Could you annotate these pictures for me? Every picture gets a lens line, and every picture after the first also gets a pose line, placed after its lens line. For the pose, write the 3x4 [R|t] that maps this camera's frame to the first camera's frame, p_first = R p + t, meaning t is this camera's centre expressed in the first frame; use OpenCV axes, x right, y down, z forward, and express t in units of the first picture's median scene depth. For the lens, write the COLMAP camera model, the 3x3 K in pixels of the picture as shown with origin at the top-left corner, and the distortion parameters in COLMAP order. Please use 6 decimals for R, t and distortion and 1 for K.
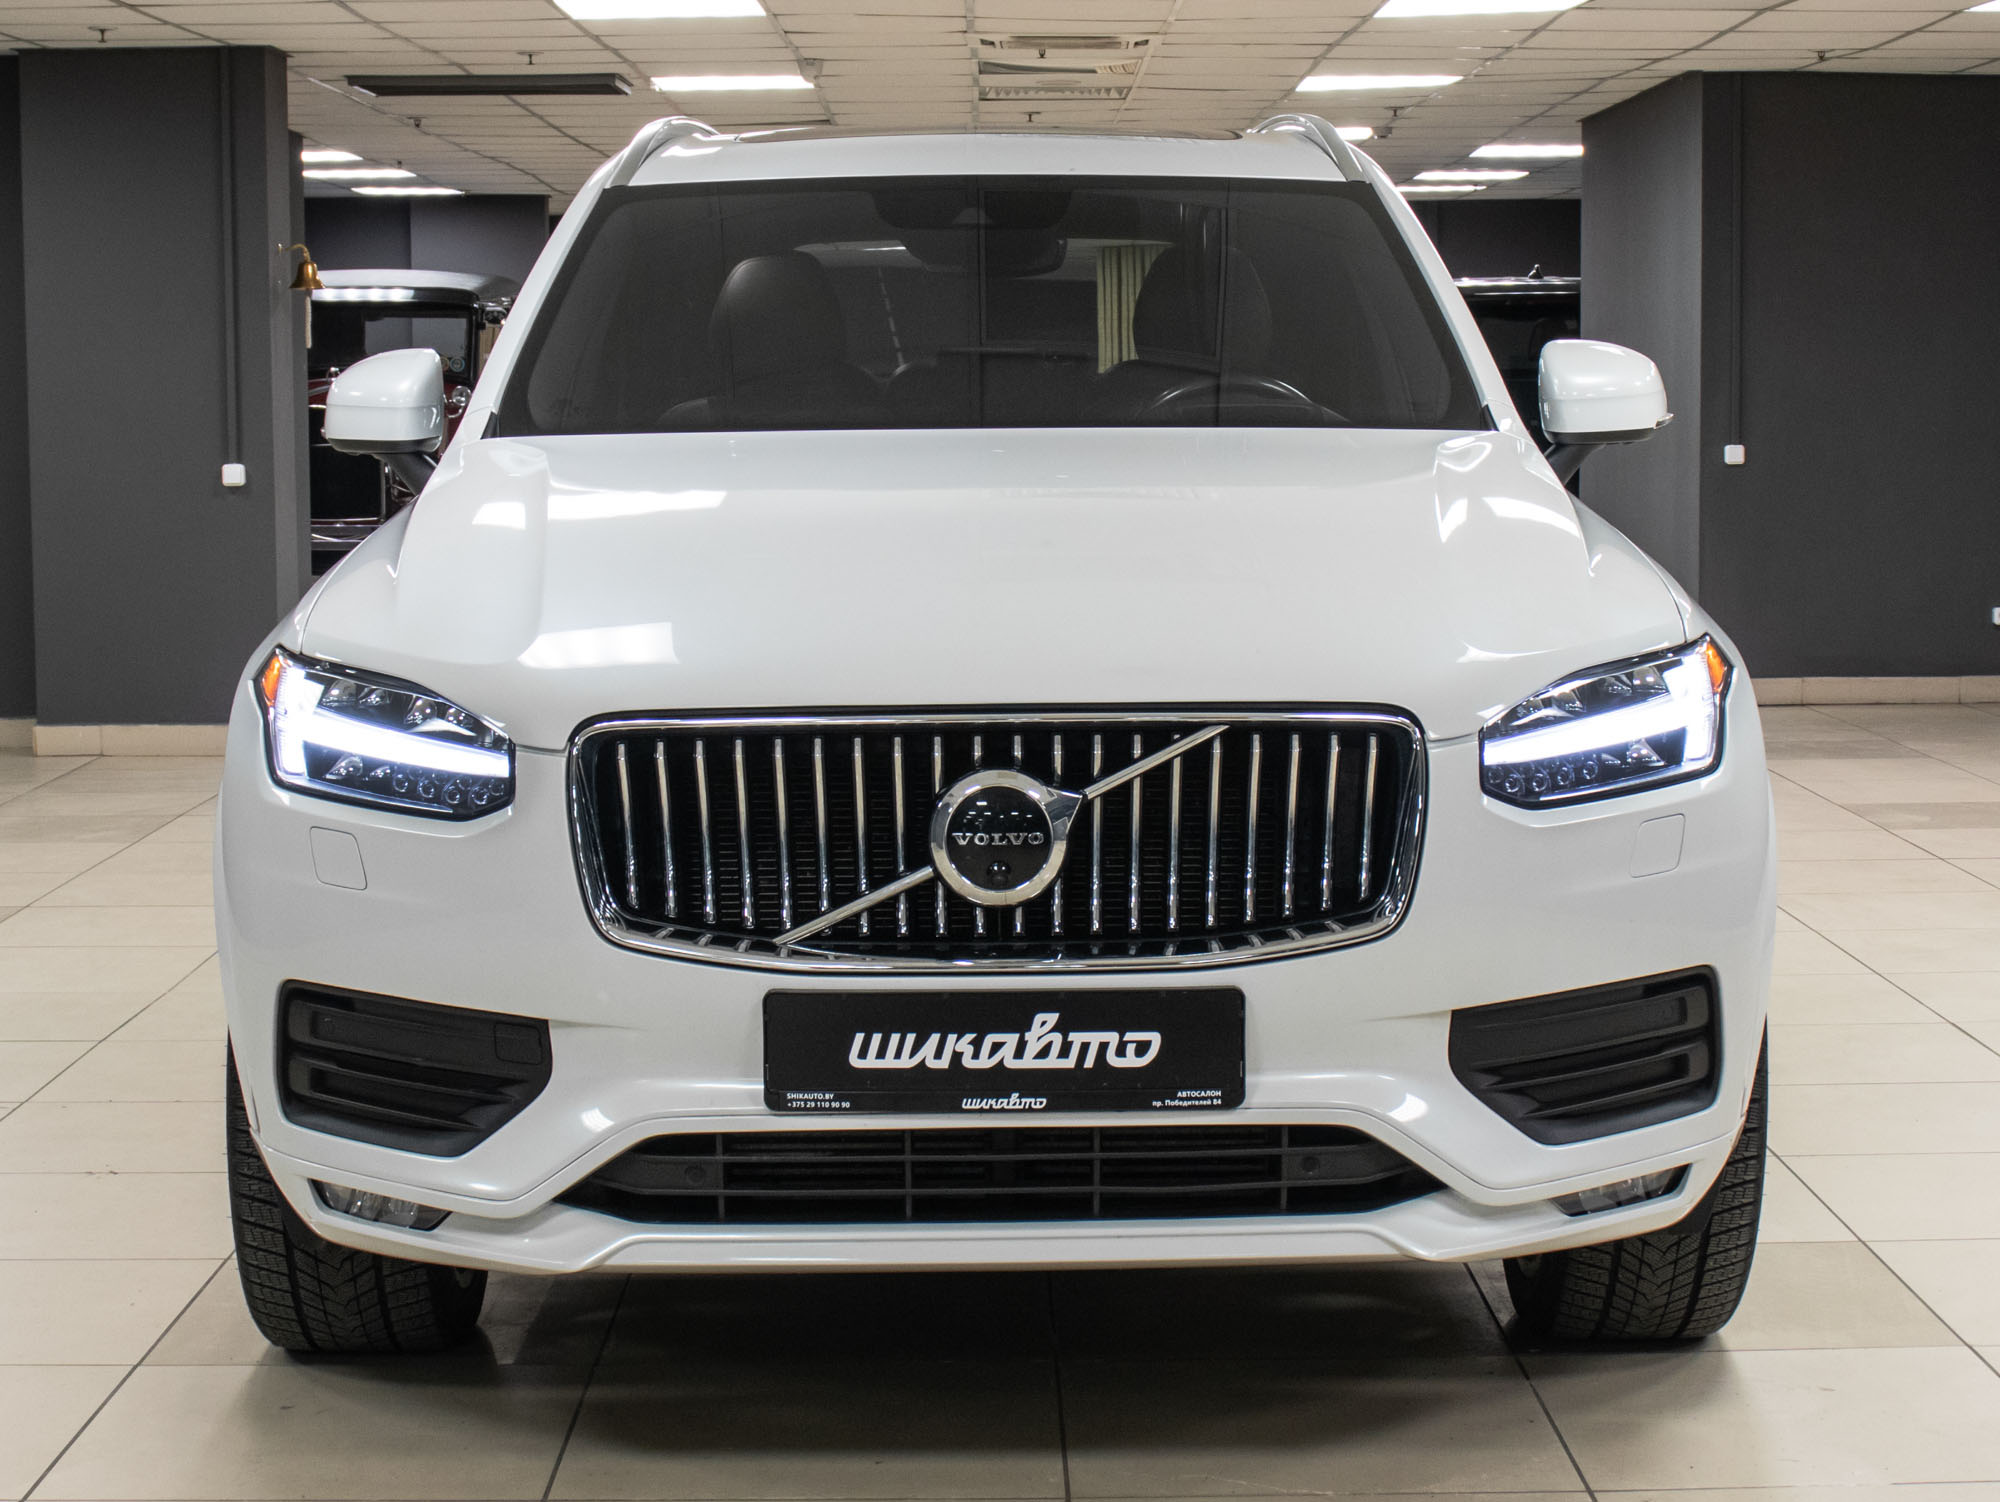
lens RADIAL K [[3804.2, 0, 1000.0], [0, 3804.2, 751.0], [0, 0, 1]] dist [-0.000181, 0.019710]
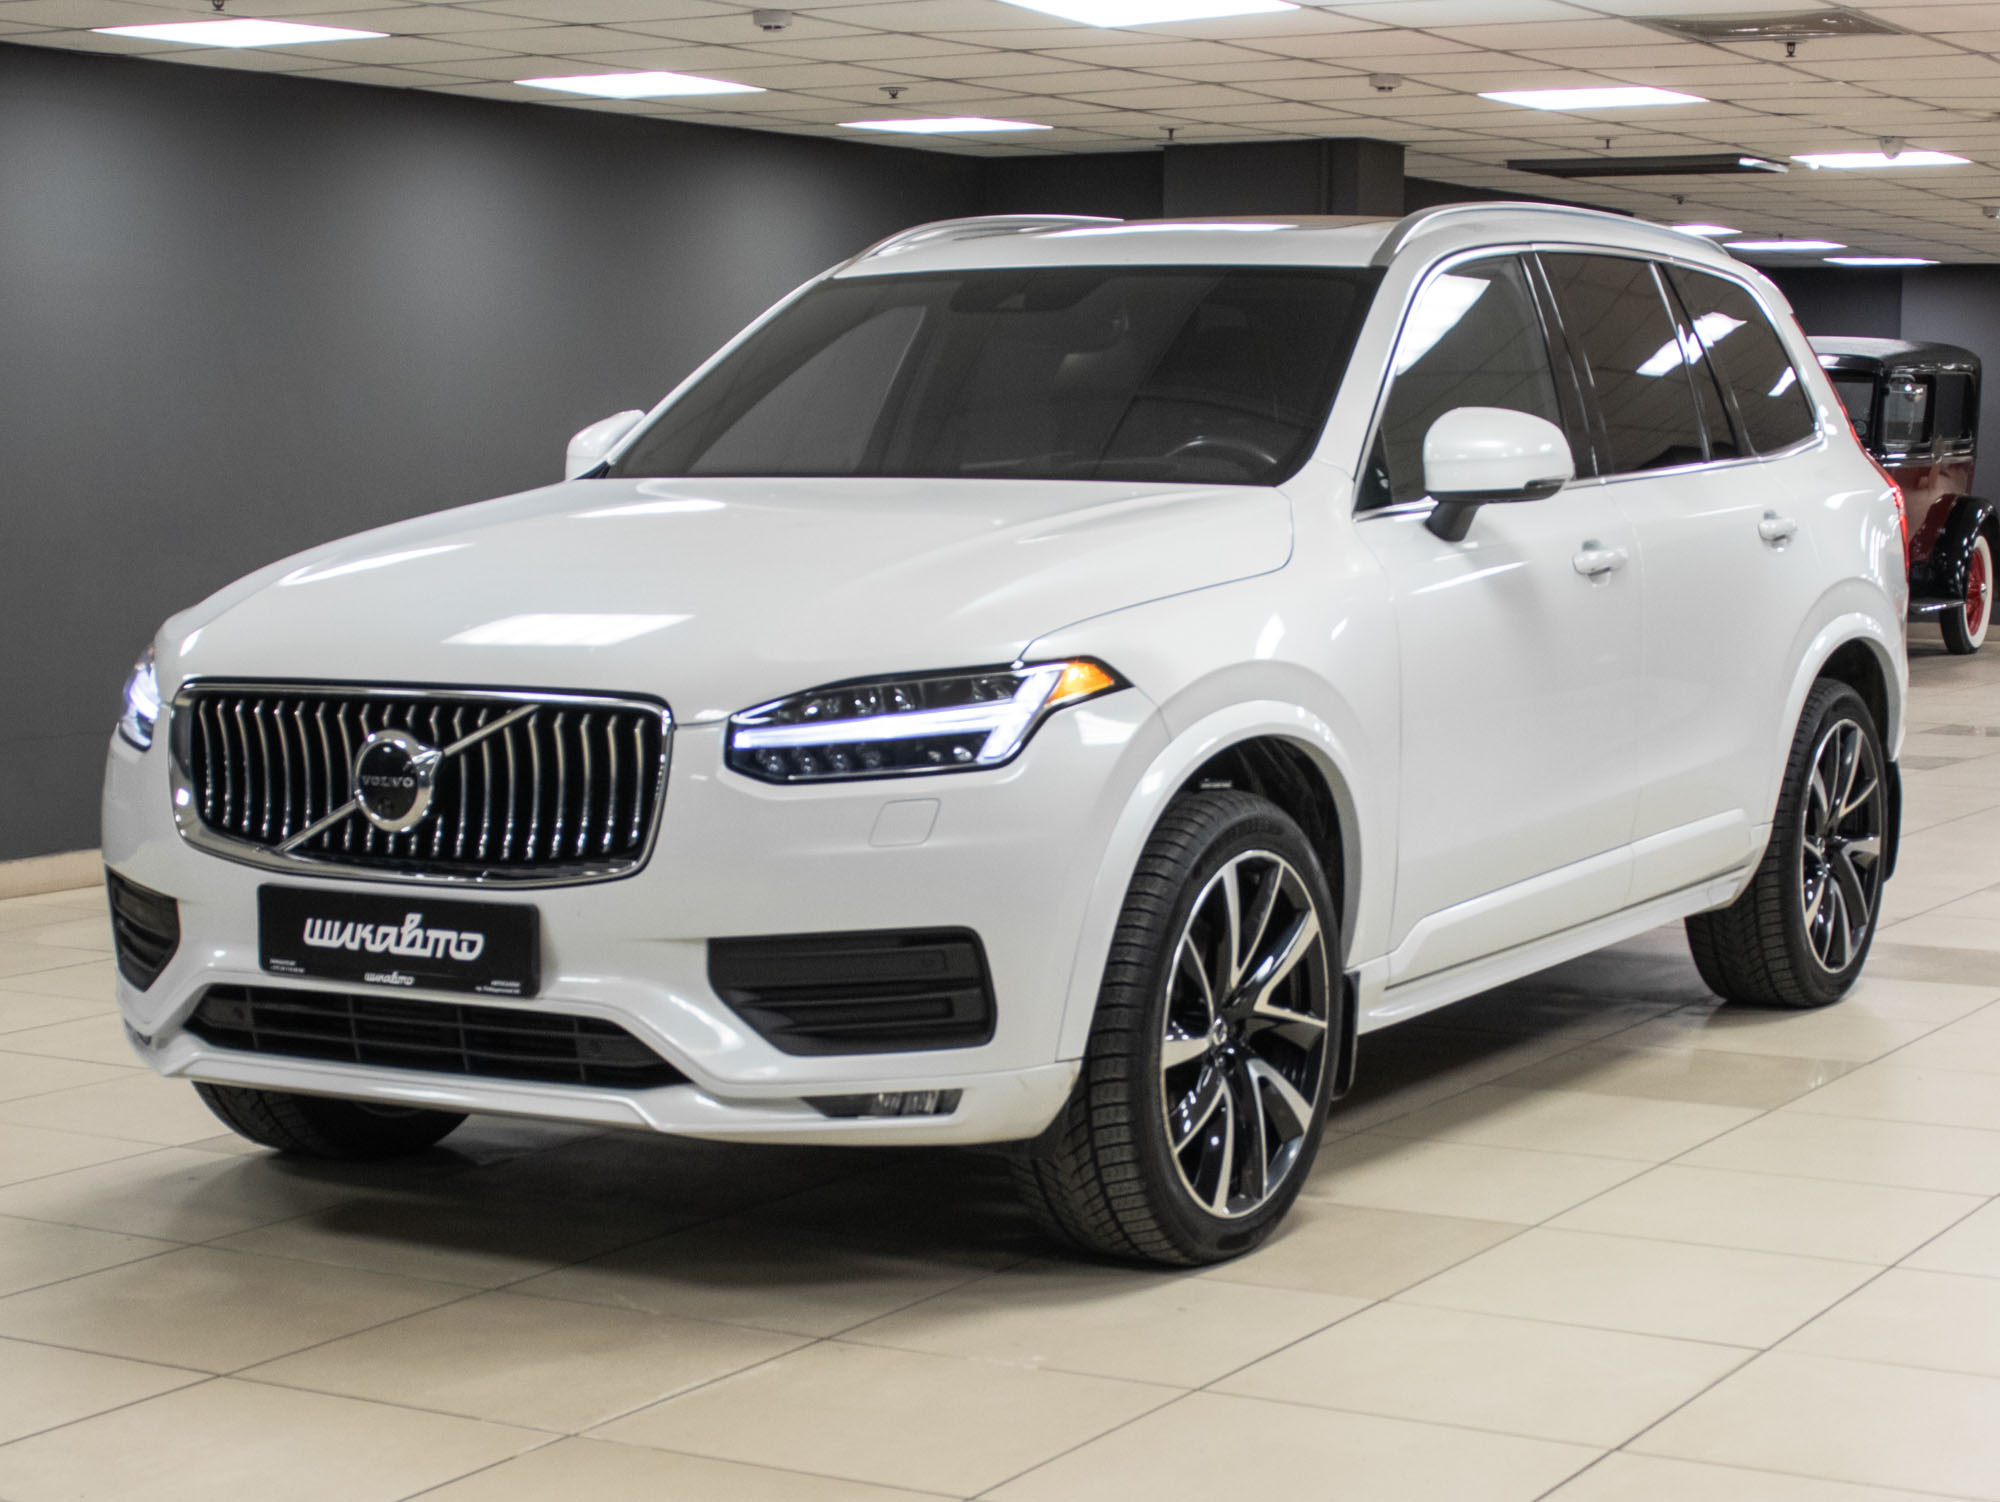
lens RADIAL K [[3804.2, 0, 1000.0], [0, 3804.2, 751.0], [0, 0, 1]] dist [-0.000181, 0.019710]
pose [[0.859541, 0.052595, -0.508353, 0.864654], [-0.057076, 0.998347, 0.006786, -0.009114], [0.507870, 0.023182, 0.861122, -0.048900]]
